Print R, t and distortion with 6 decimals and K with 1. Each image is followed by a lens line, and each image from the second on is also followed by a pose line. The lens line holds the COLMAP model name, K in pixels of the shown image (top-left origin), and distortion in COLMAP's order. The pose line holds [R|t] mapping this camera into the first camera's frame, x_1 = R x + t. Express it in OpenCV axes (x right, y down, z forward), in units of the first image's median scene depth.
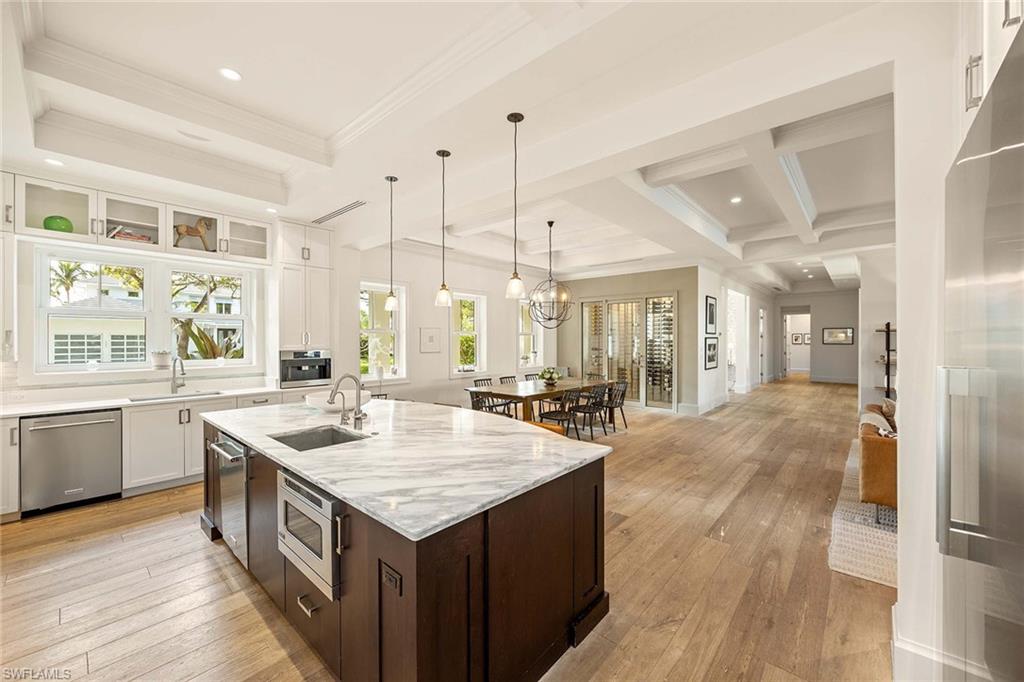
lens RADIAL K [[396.6, 0, 513.8], [0, 396.6, 339.4], [0, 0, 1]] dist [-0.001454, -0.000023]
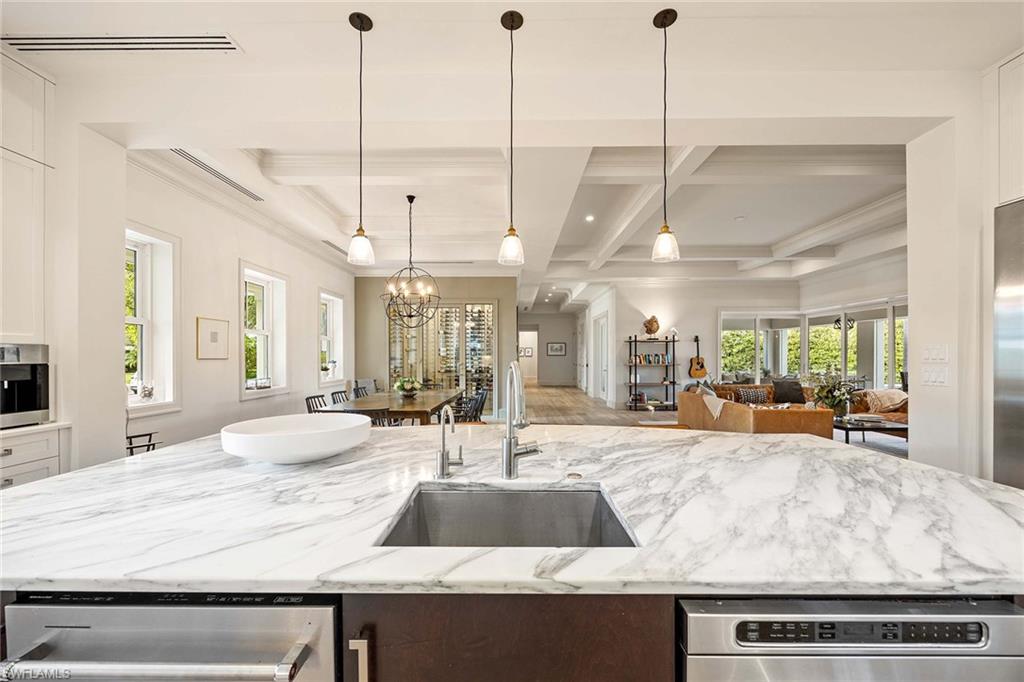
lens RADIAL K [[397.1, 0, 511.4], [0, 397.1, 355.3], [0, 0, 1]] dist [-0.000183, 0.000057]
pose [[0.756328, 0.001062, 0.654191, -0.375789], [0.000845, 0.999996, -0.002601, 0.041337], [-0.654192, 0.002520, 0.756325, 0.333062]]
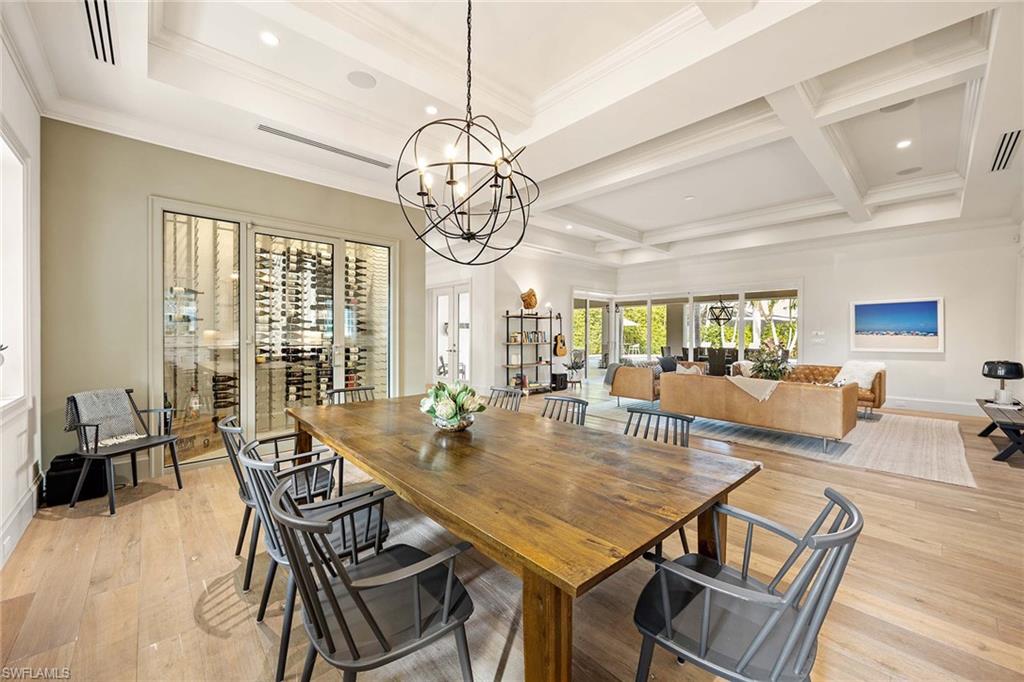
lens RADIAL K [[396.6, 0, 513.8], [0, 396.6, 339.4], [0, 0, 1]] dist [-0.001454, -0.000023]
pose [[0.103152, -0.010886, 0.994606, -0.330681], [-0.002691, 0.999933, 0.011223, 0.046952], [-0.994662, -0.003834, 0.103116, 1.227159]]
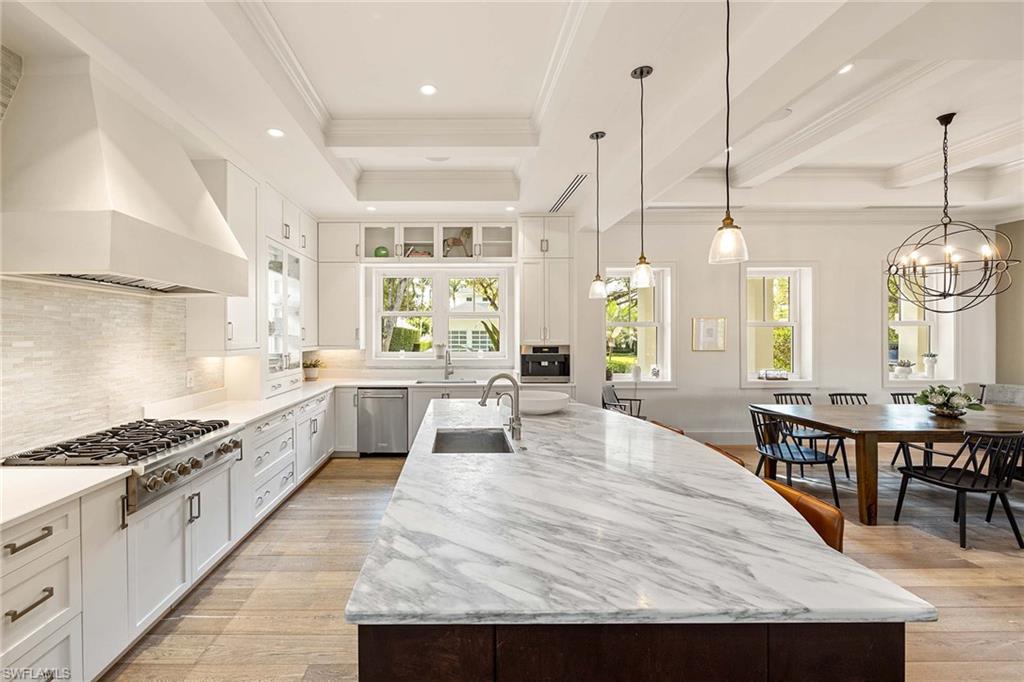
lens RADIAL K [[420.4, 0, 458.2], [0, 420.4, 334.6], [0, 0, 1]] dist [-0.002580, -0.000263]
pose [[0.660198, -0.001145, -0.751091, 0.108431], [0.003105, 0.999994, 0.001204, -0.000418], [0.751085, -0.003127, 0.660198, 0.162650]]
